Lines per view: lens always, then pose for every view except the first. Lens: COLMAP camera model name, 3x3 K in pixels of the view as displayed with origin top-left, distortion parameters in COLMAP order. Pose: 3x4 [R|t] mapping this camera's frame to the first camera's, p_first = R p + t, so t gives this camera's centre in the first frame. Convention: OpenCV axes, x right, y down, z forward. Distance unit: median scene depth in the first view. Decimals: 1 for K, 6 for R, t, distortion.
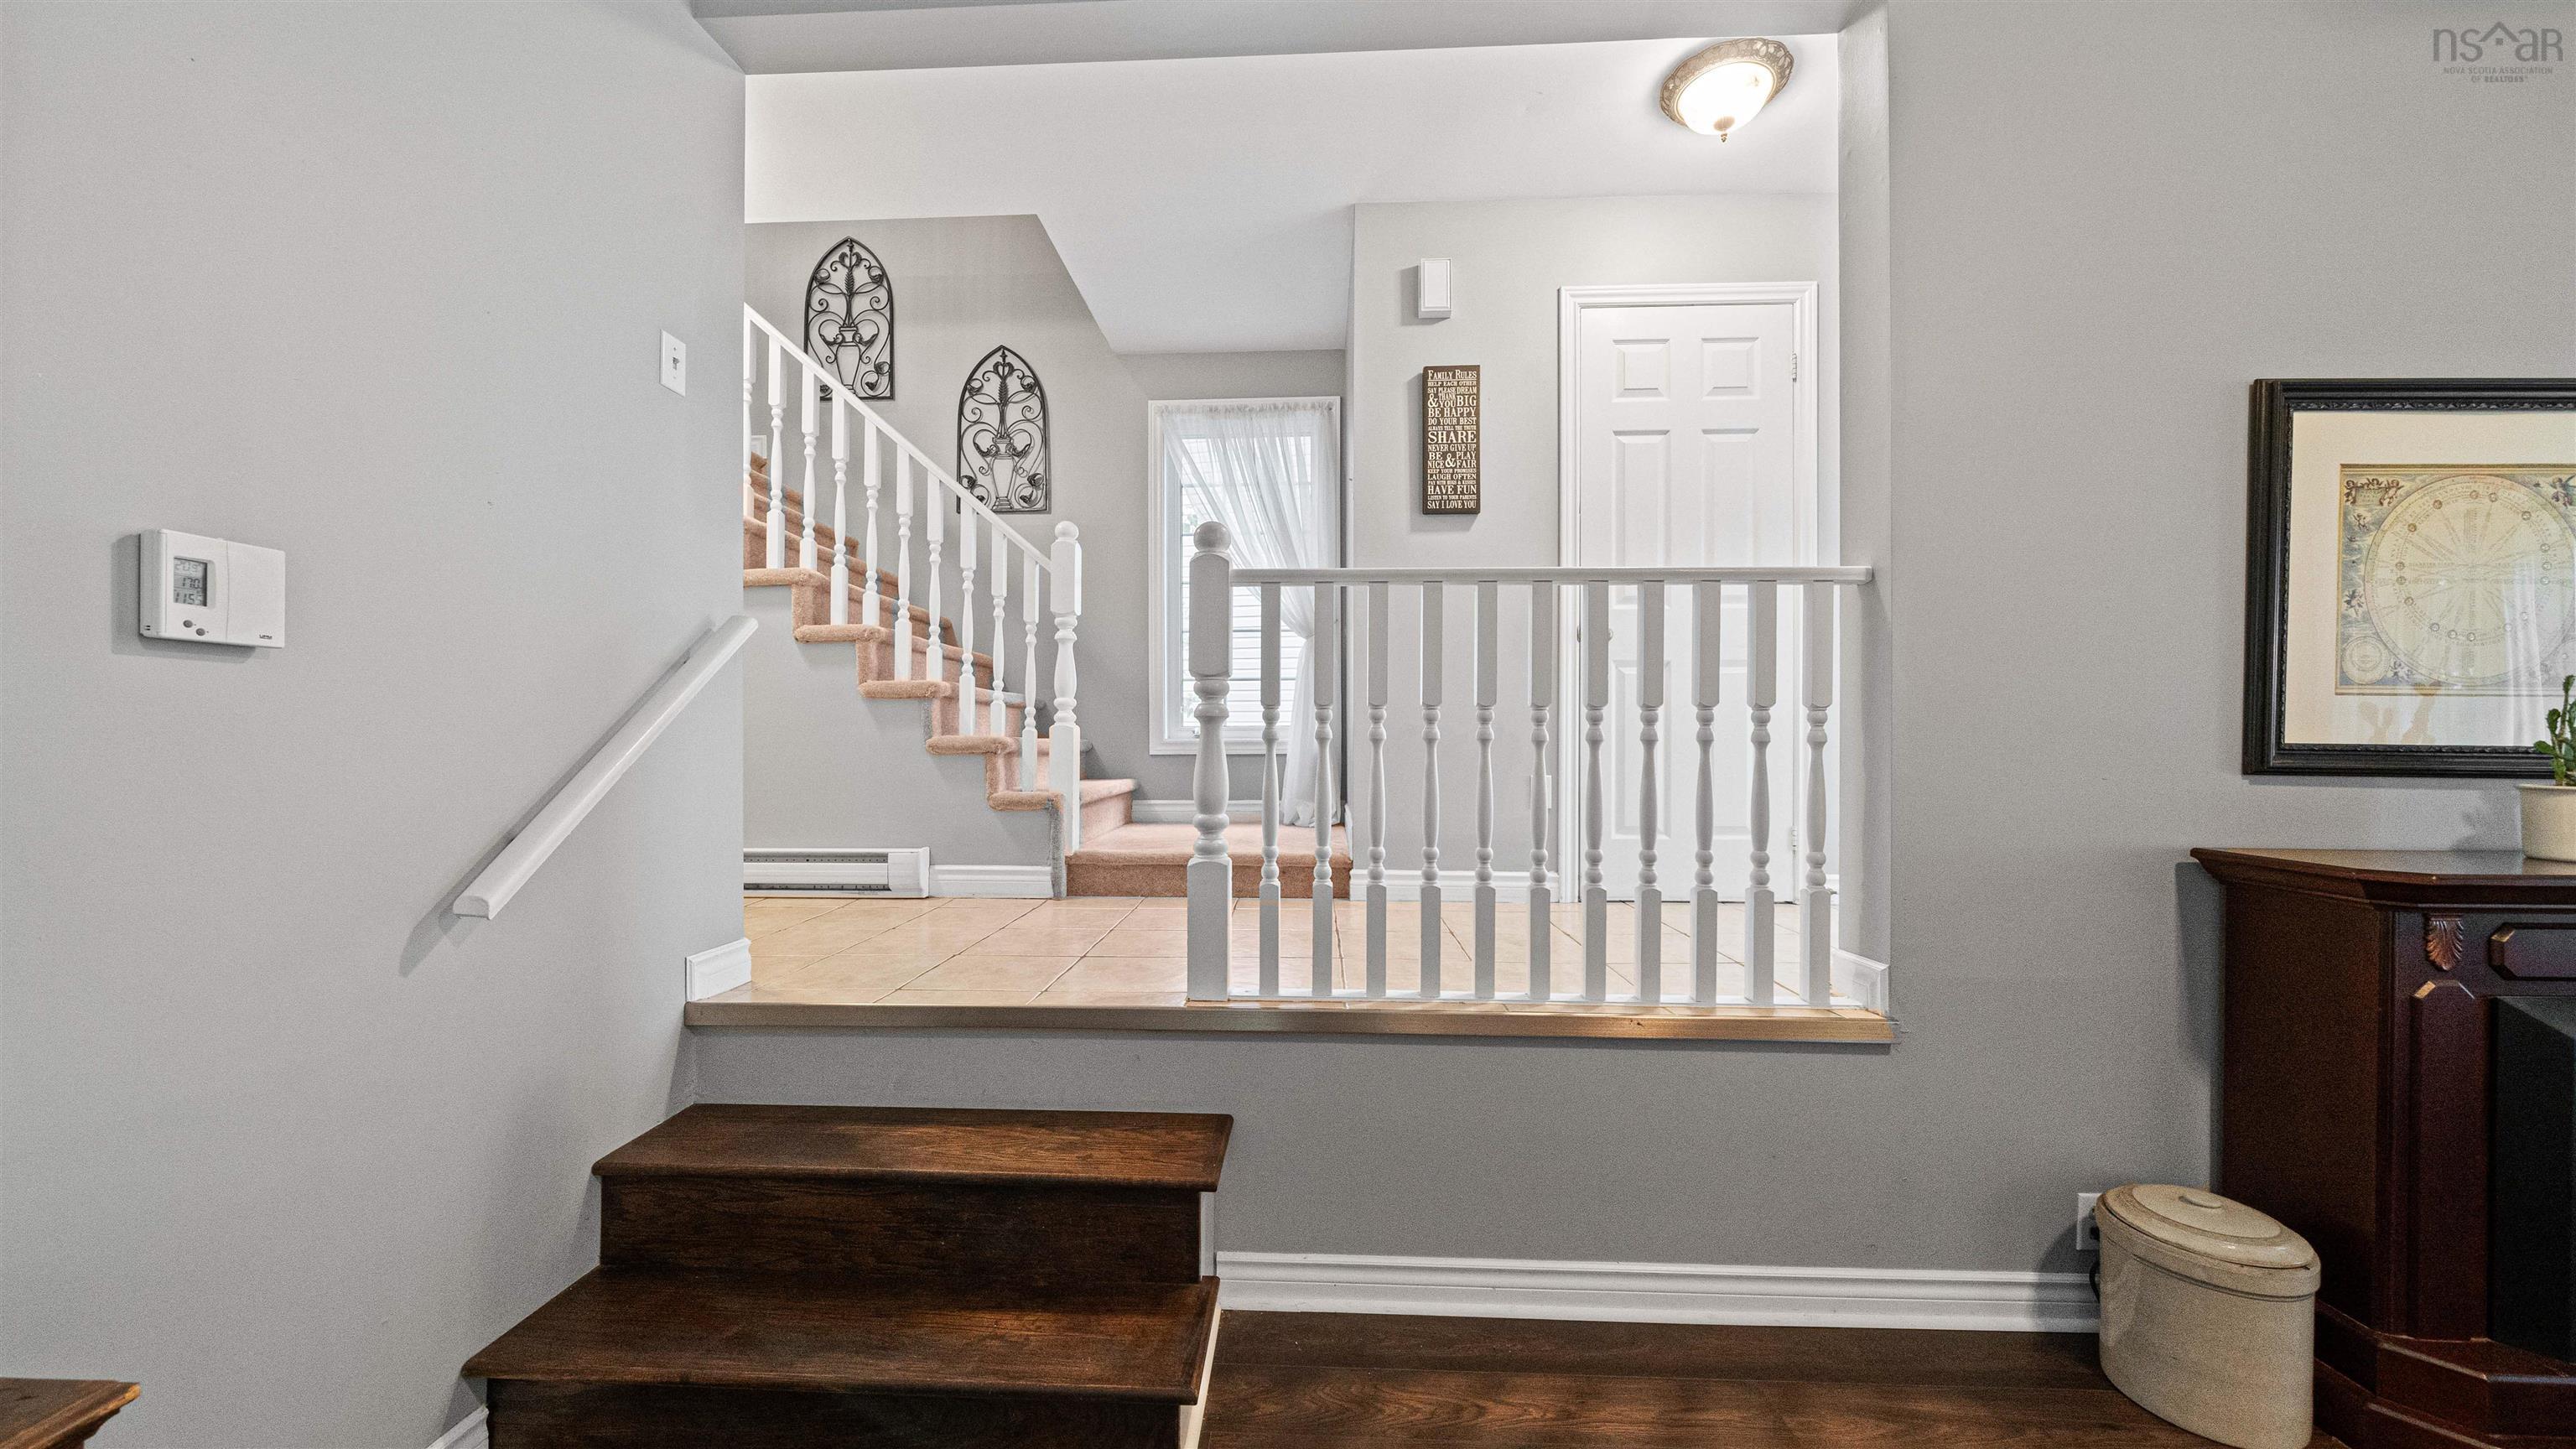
lens RADIAL K [[897.3, 0, 1282.0], [0, 897.3, 747.3], [0, 0, 1]] dist [-0.004570, -0.000134]
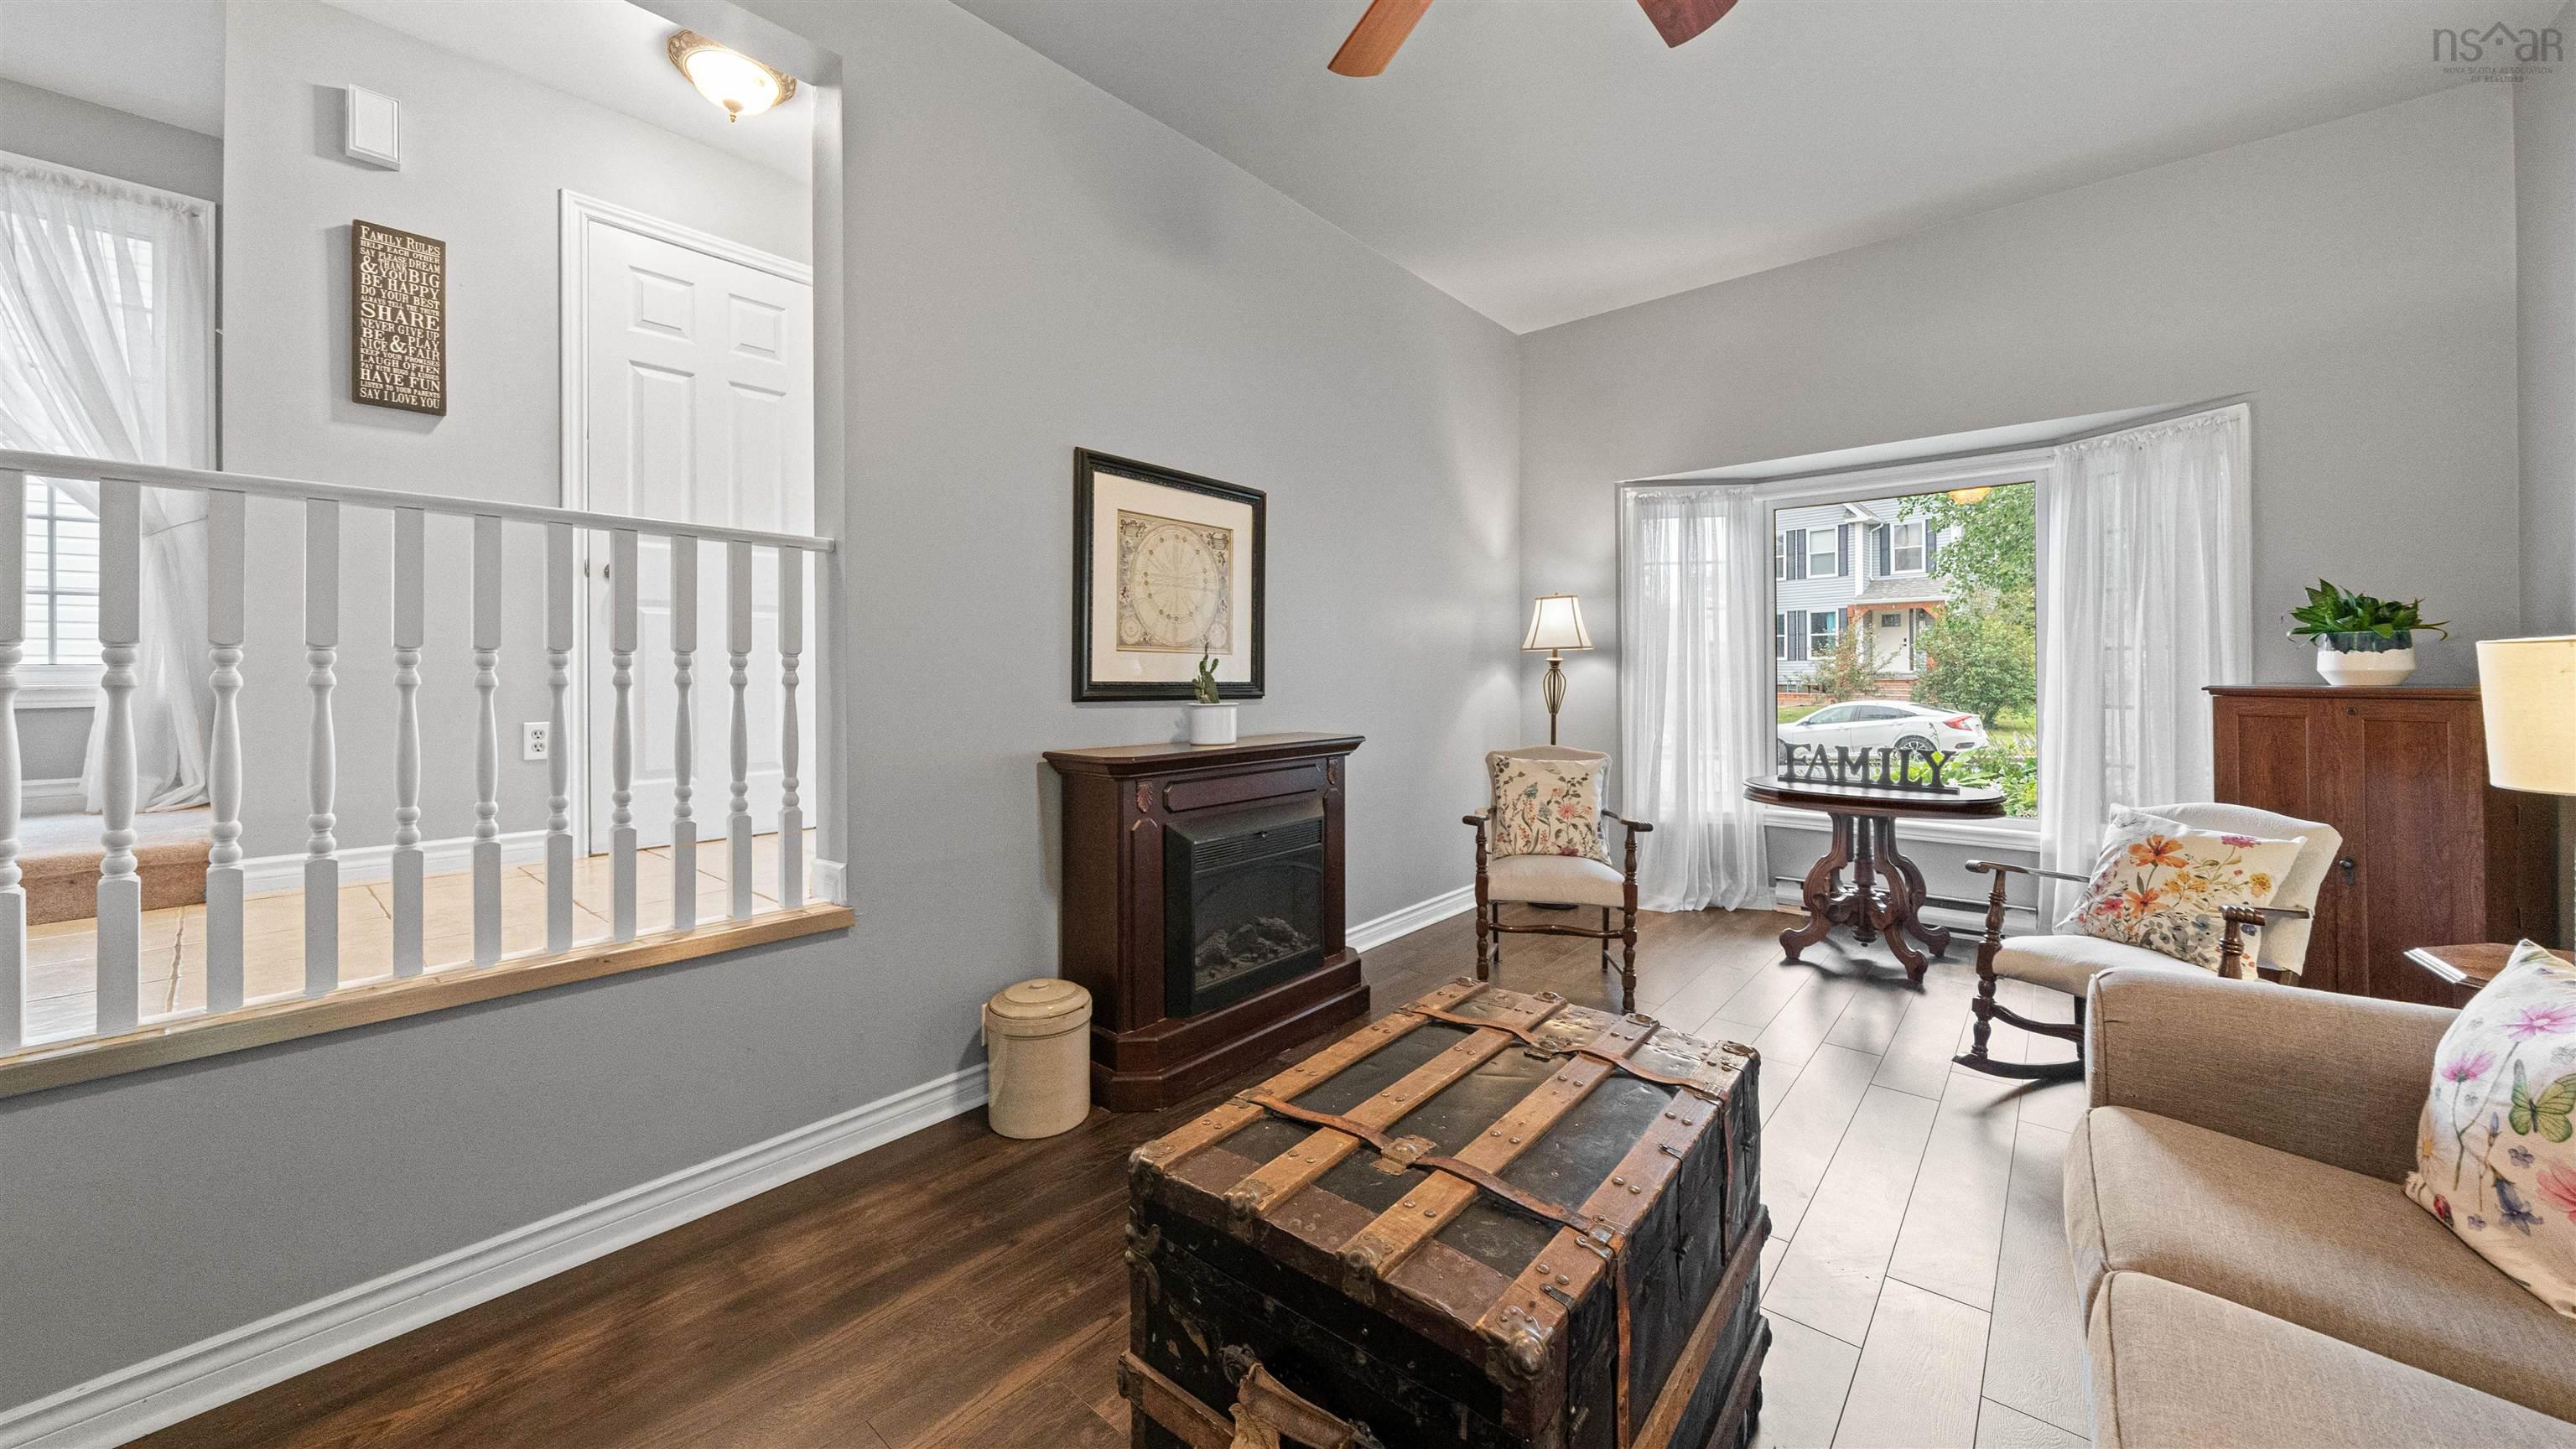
lens RADIAL K [[917.7, 0, 1279.9], [0, 917.7, 674.0], [0, 0, 1]] dist [-0.004988, -0.000138]
pose [[0.623861, -0.003547, 0.781528, 0.060859], [0.012820, 0.999902, -0.005696, -0.003524], [-0.781430, 0.013573, 0.623845, -0.249958]]
